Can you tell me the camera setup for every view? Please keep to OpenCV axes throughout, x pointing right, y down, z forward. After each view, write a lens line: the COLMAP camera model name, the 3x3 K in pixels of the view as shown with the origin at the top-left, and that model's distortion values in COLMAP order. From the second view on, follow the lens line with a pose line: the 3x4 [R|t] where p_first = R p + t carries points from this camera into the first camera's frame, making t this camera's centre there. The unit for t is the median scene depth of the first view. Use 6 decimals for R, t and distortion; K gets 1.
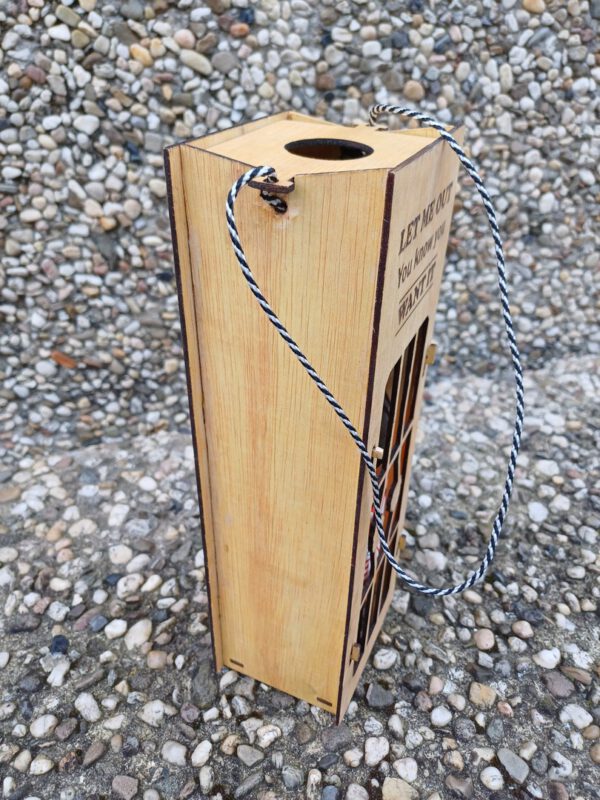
lens RADIAL K [[611.5, 0, 303.1], [0, 611.5, 397.2], [0, 0, 1]] dist [0.018495, -0.026970]
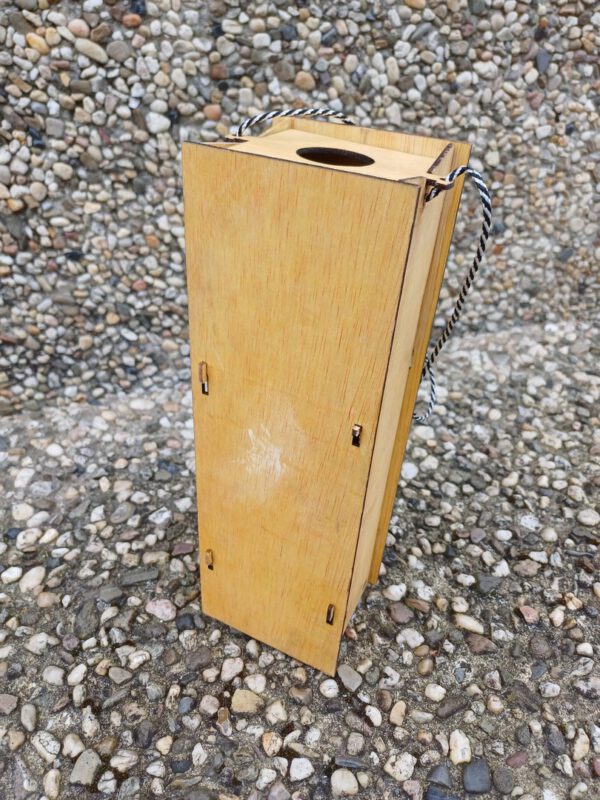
lens RADIAL K [[606.1, 0, 296.5], [0, 606.1, 407.6], [0, 0, 1]] dist [0.018566, -0.027297]
pose [[0.999104, -0.005495, 0.041956, 0.129755], [0.003916, 0.999284, 0.037623, 0.029609], [-0.042133, -0.037425, 0.998411, -0.082103]]
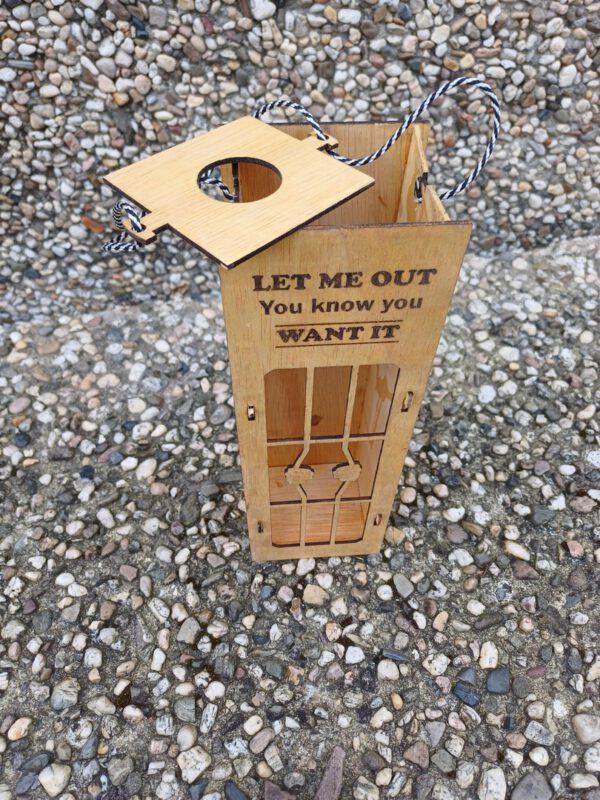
lens RADIAL K [[605.1, 0, 307.3], [0, 605.1, 400.7], [0, 0, 1]] dist [0.034831, -0.038412]
pose [[0.993335, 0.073149, -0.089077, 0.144811], [-0.043238, 0.952861, 0.300312, -0.127854], [0.106846, -0.294459, 0.949673, -0.127288]]
